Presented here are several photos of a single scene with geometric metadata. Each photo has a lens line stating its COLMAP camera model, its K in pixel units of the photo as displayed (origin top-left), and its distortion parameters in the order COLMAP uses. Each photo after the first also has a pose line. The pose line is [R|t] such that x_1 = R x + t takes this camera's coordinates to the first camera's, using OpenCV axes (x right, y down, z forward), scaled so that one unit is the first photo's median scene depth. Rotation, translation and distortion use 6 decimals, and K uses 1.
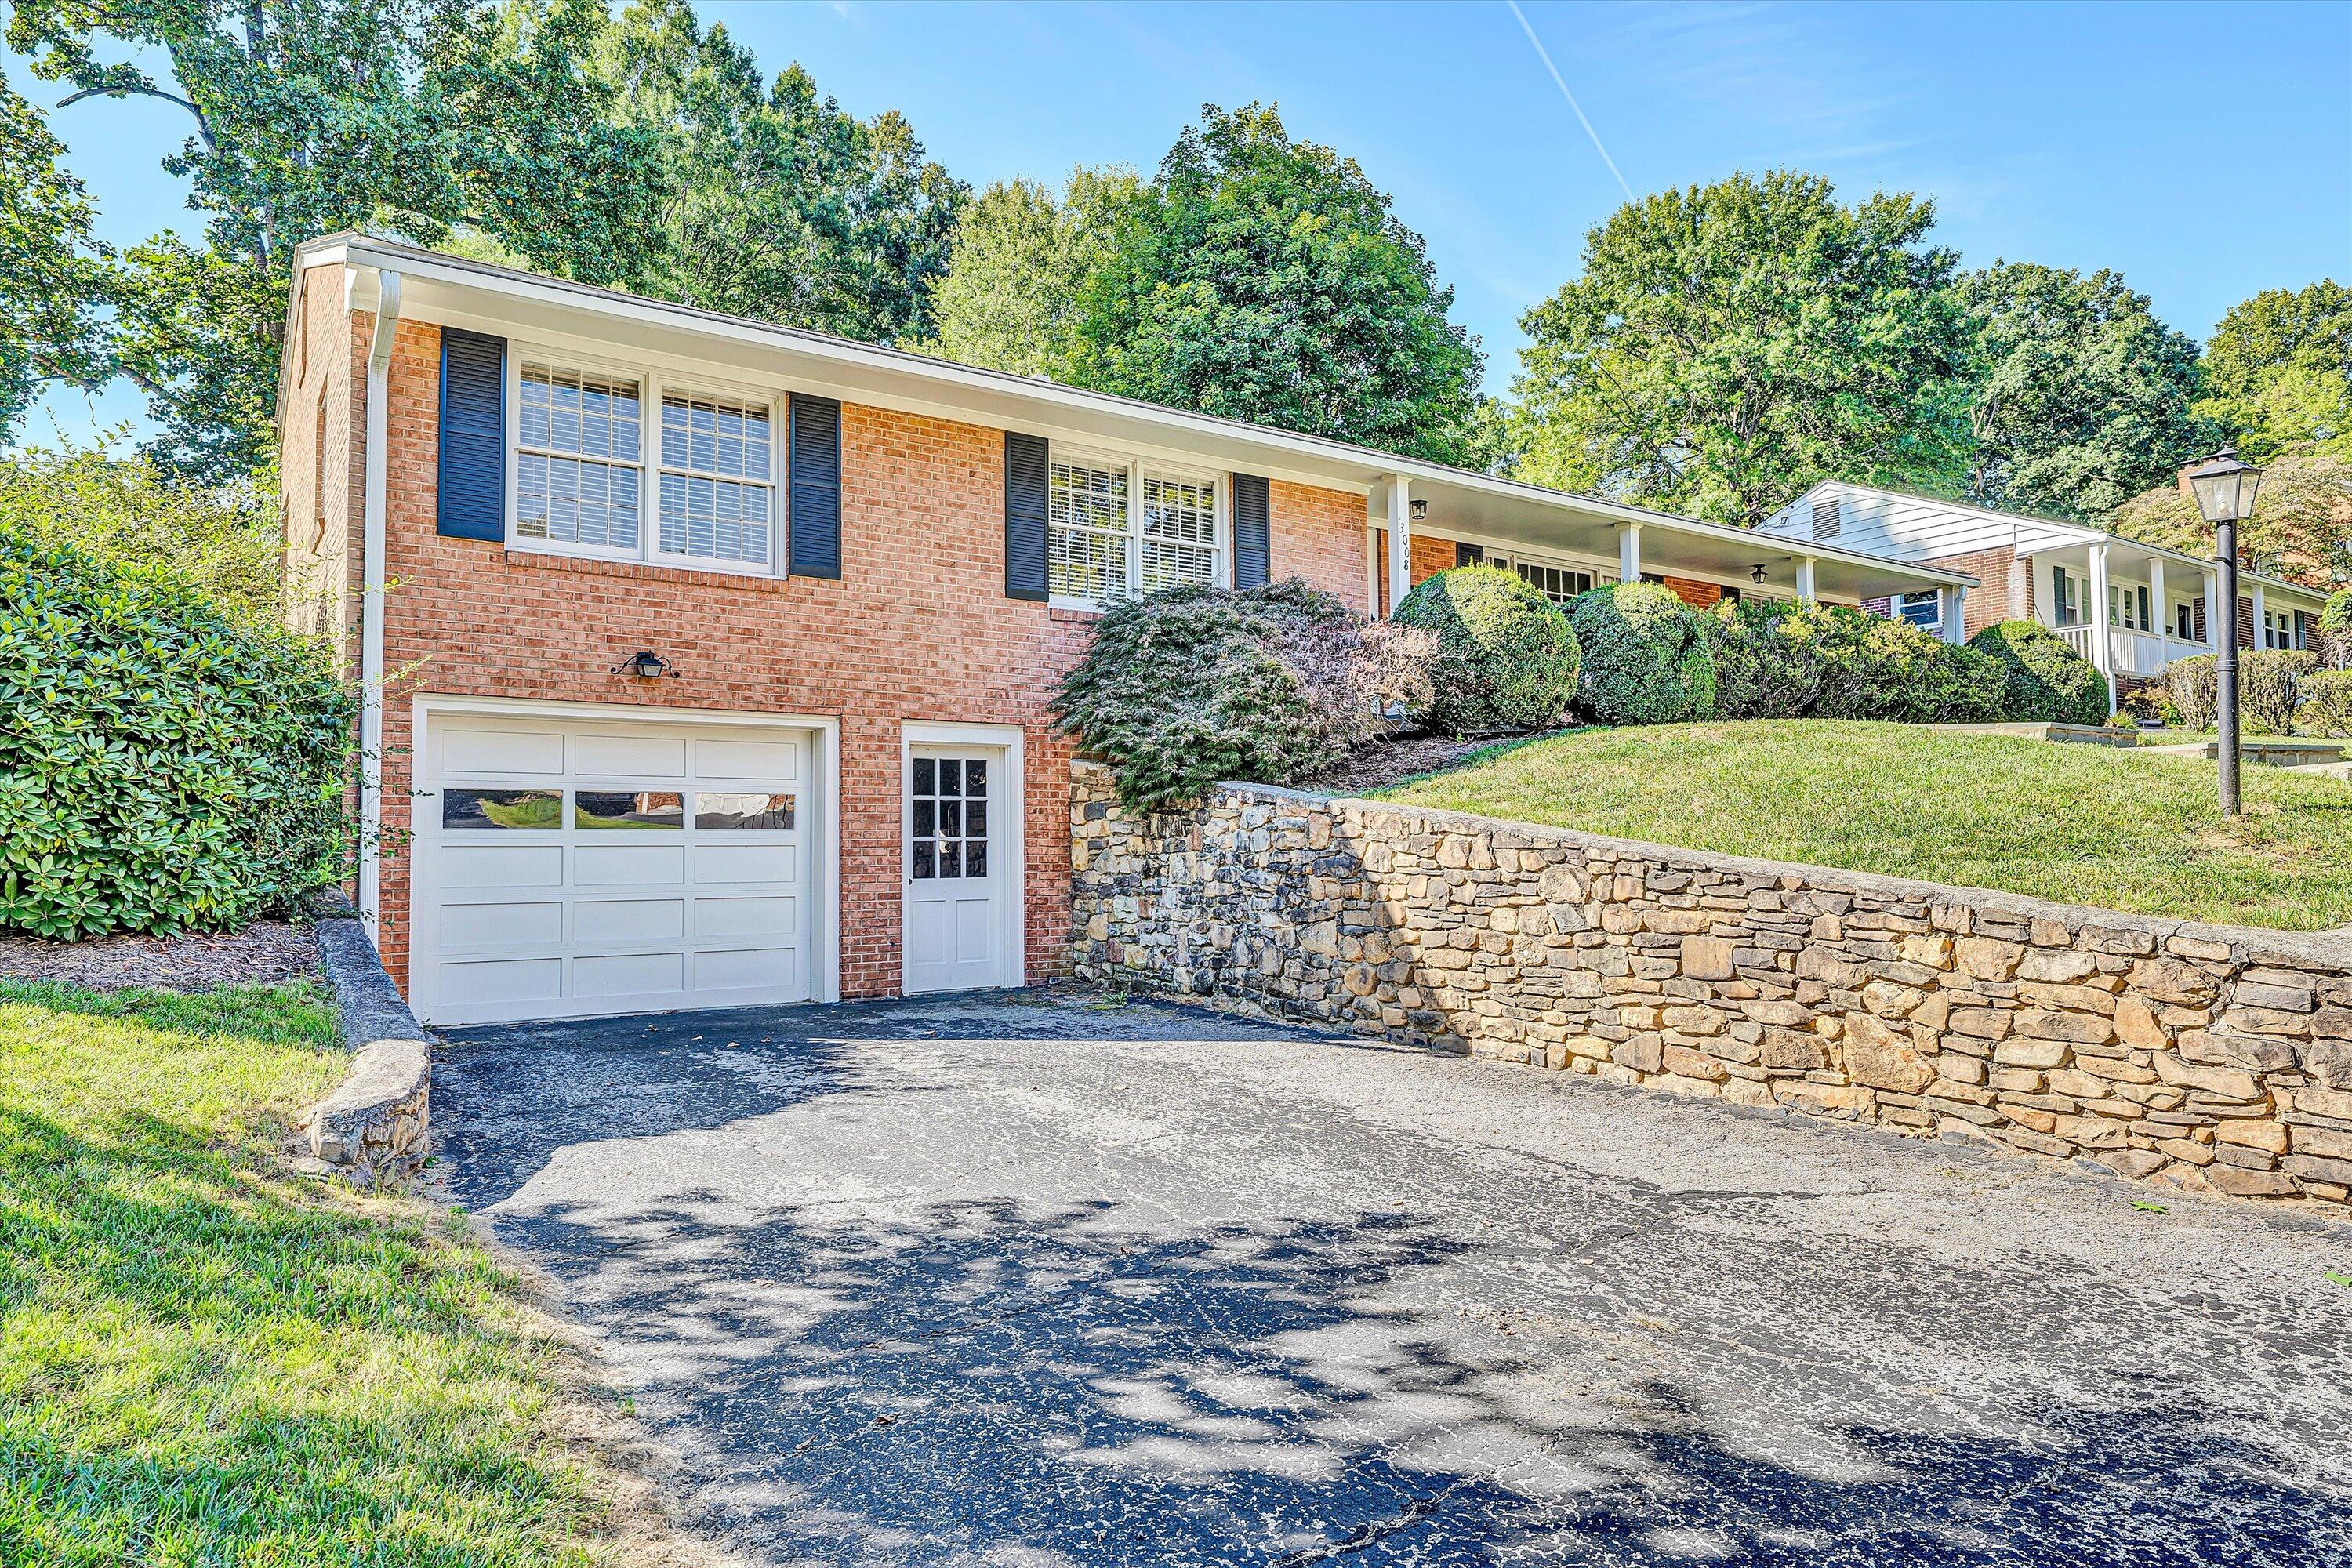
lens RADIAL K [[1409.3, 0, 1169.0], [0, 1409.3, 806.2], [0, 0, 1]] dist [-0.002194, -0.000271]
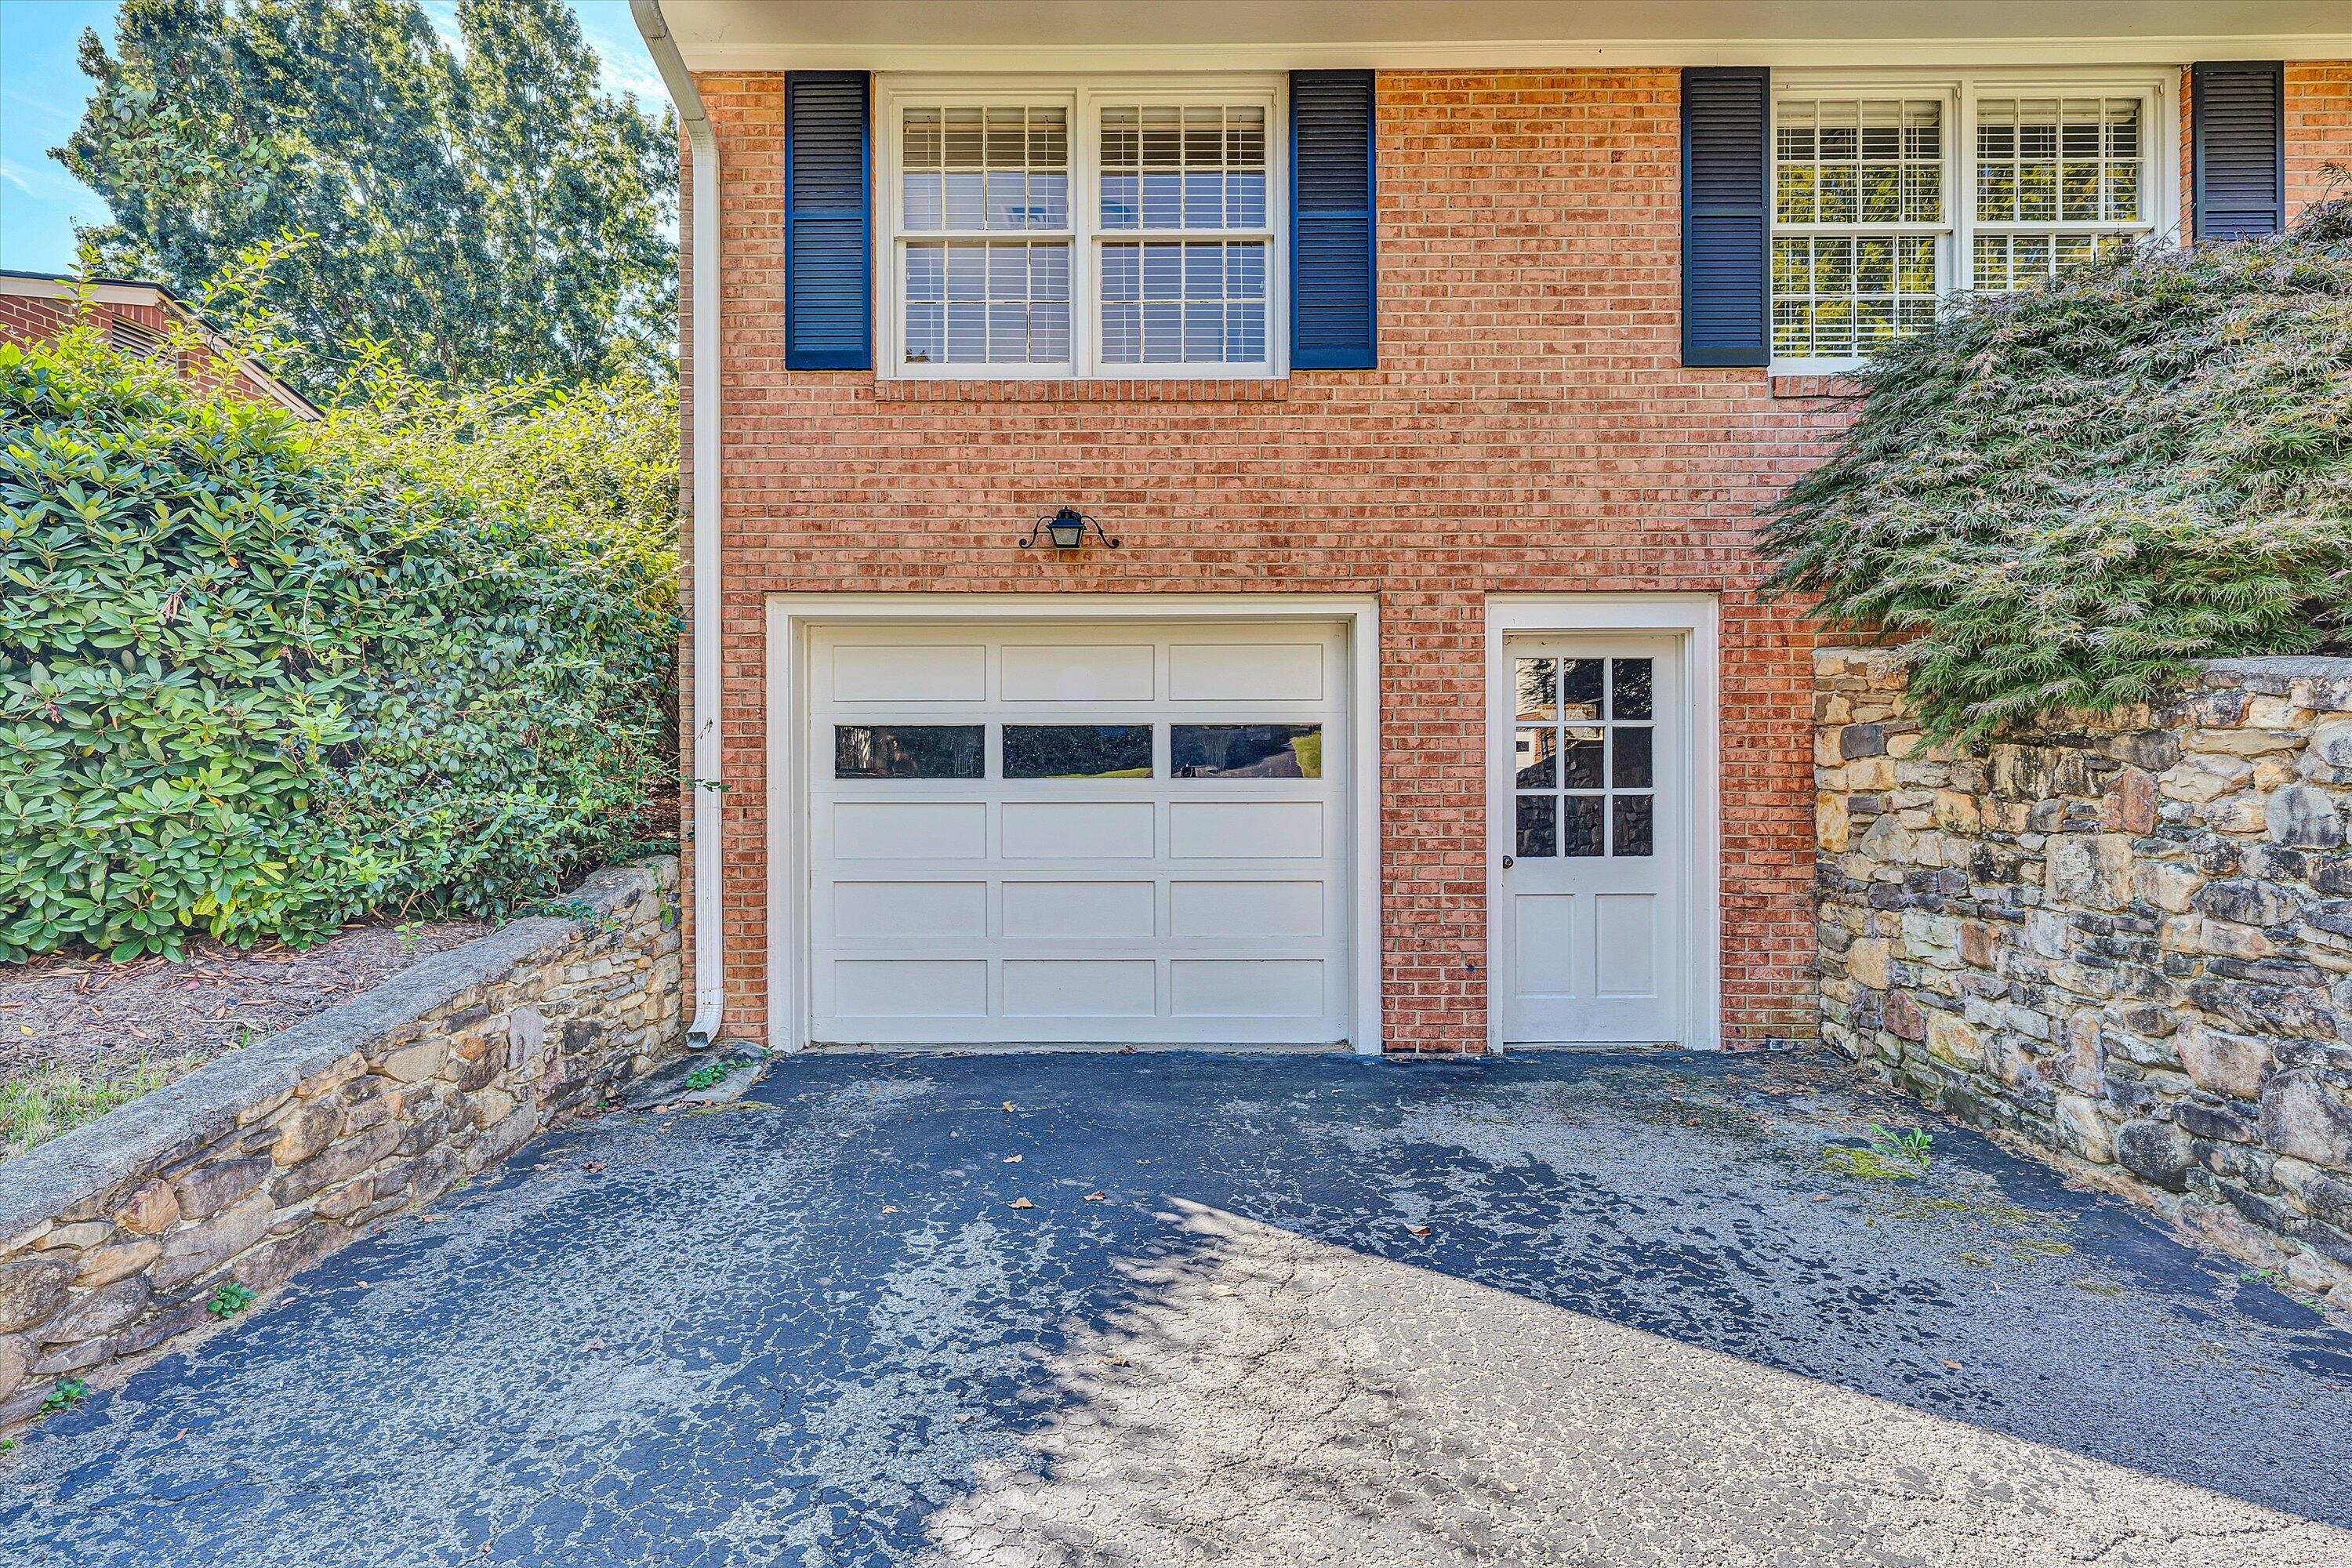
lens RADIAL K [[1187.1, 0, 1168.1], [0, 1187.1, 786.1], [0, 0, 1]] dist [0.002322, -0.001519]
pose [[0.820712, 0.004896, -0.571321, -0.013014], [0.015566, 0.999400, 0.030926, 0.002691], [0.571130, -0.034275, 0.820144, 0.529649]]
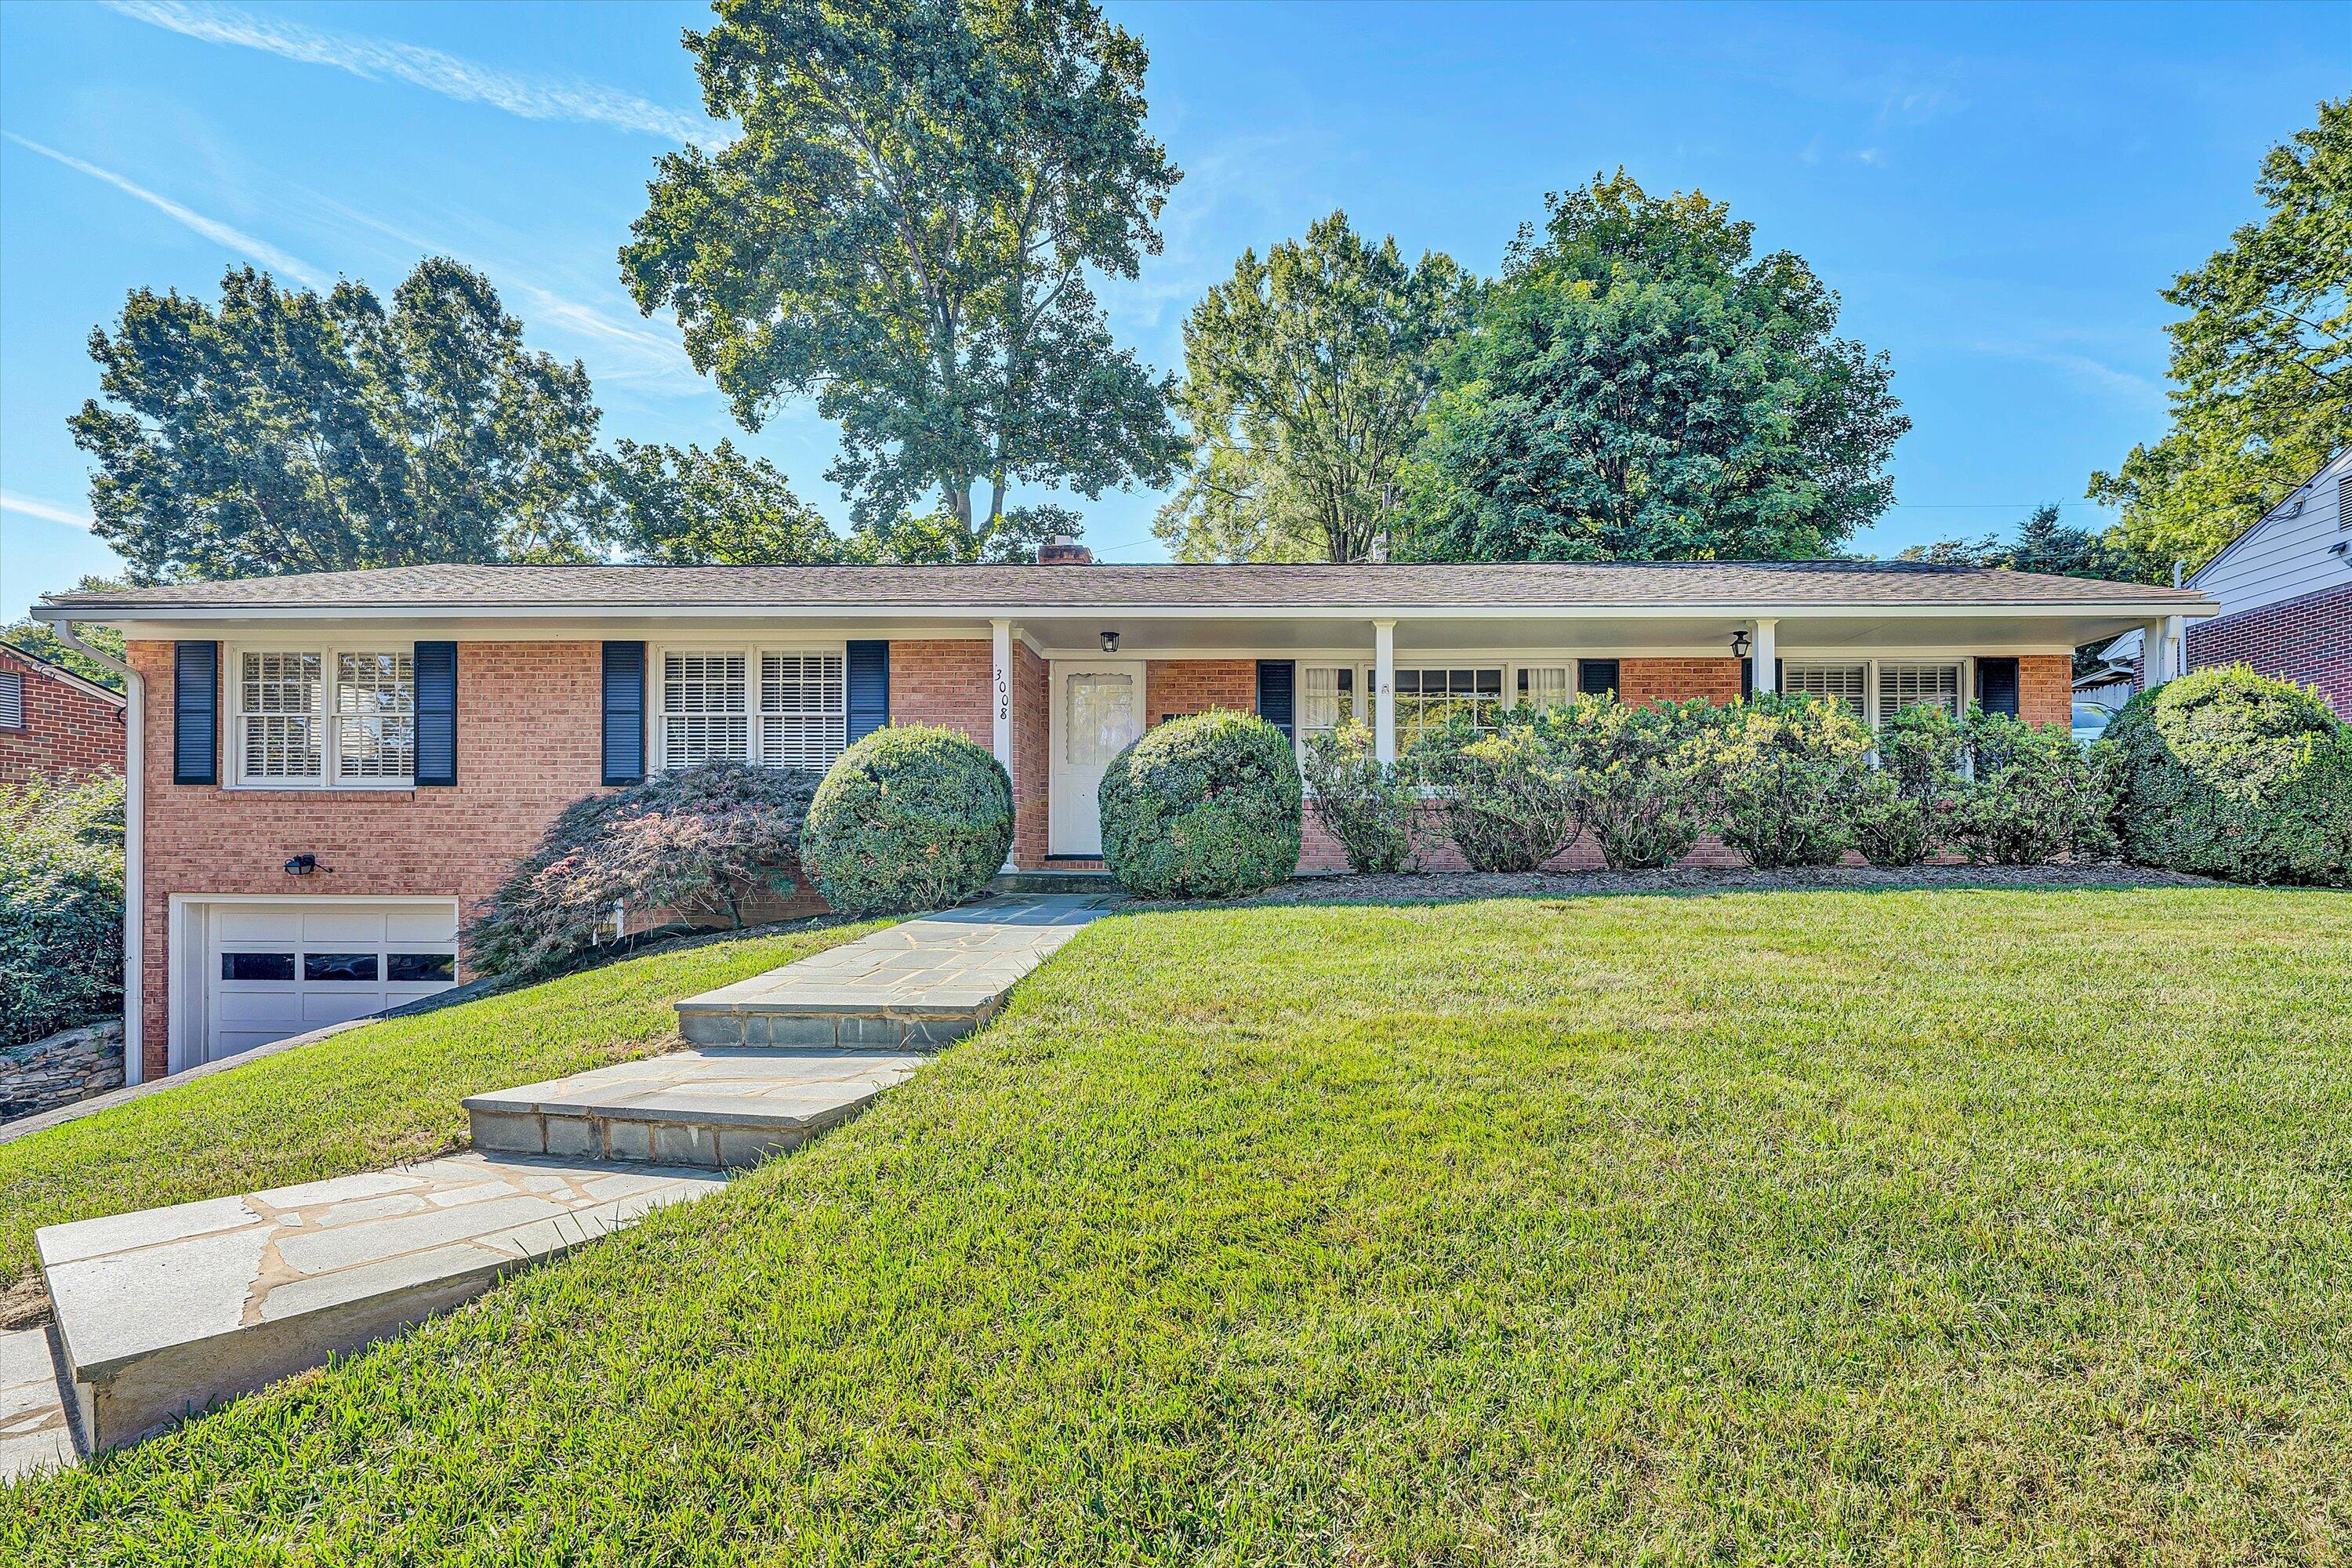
lens RADIAL K [[1116.5, 0, 1178.5], [0, 1116.5, 873.7], [0, 0, 1]] dist [0.000367, -0.000232]
pose [[0.808709, 0.003054, -0.588201, 0.880923], [0.010519, 0.999752, 0.019653, -0.097209], [0.588114, -0.022080, 0.808476, 0.584114]]
